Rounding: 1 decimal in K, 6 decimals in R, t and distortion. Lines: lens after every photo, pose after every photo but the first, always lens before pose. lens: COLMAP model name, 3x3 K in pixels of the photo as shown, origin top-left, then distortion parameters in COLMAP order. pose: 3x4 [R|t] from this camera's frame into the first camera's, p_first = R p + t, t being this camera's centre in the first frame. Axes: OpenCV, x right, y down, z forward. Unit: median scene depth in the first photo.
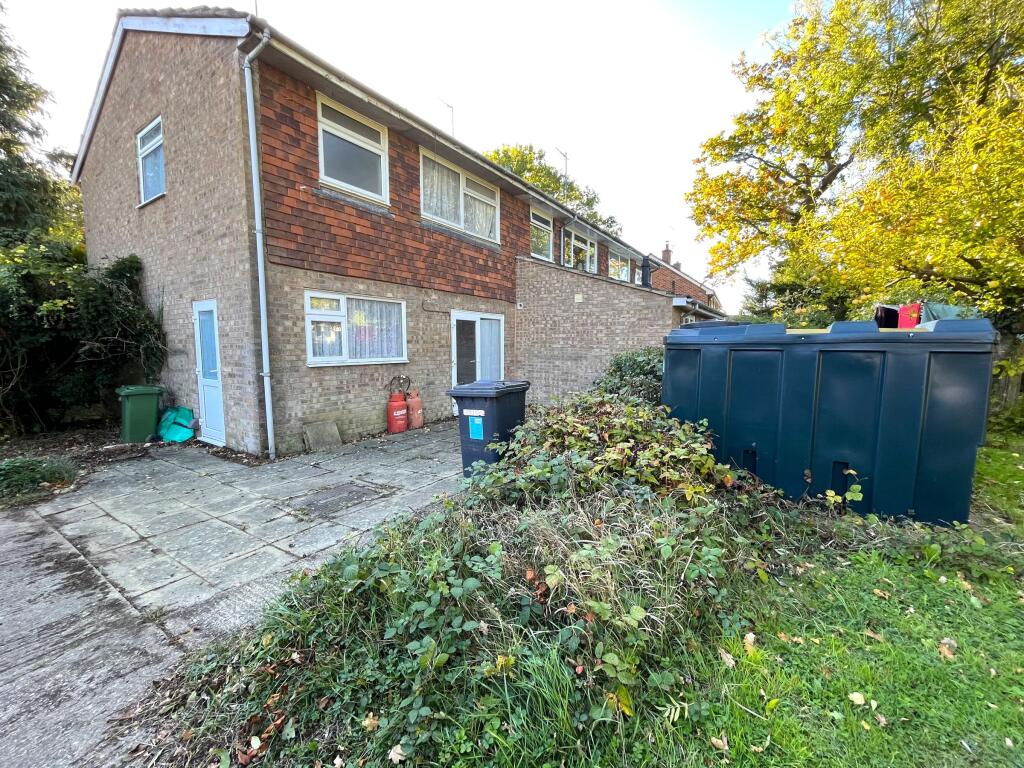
lens RADIAL K [[415.1, 0, 511.0], [0, 415.1, 386.3], [0, 0, 1]] dist [-0.003110, -0.000002]
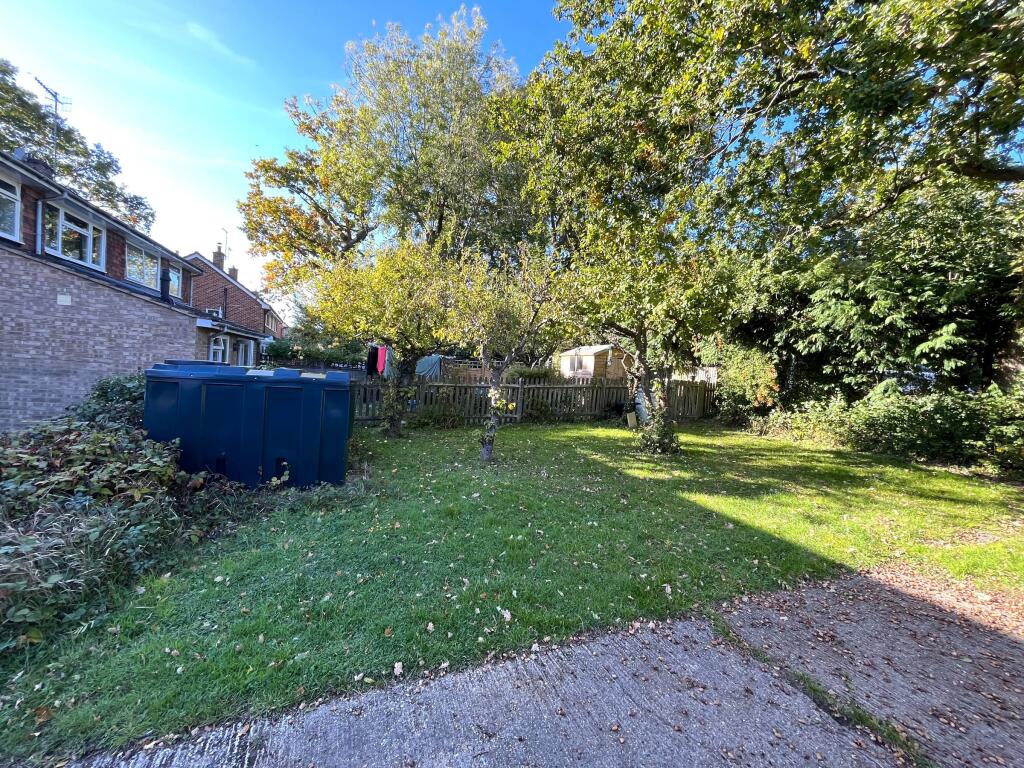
lens RADIAL K [[415.1, 0, 516.5], [0, 415.1, 385.7], [0, 0, 1]] dist [-0.003110, -0.000002]
pose [[0.572351, 0.010122, 0.819946, 0.005568], [0.012368, 0.999704, -0.020974, -0.014396], [-0.819915, 0.022145, 0.572056, -0.196275]]
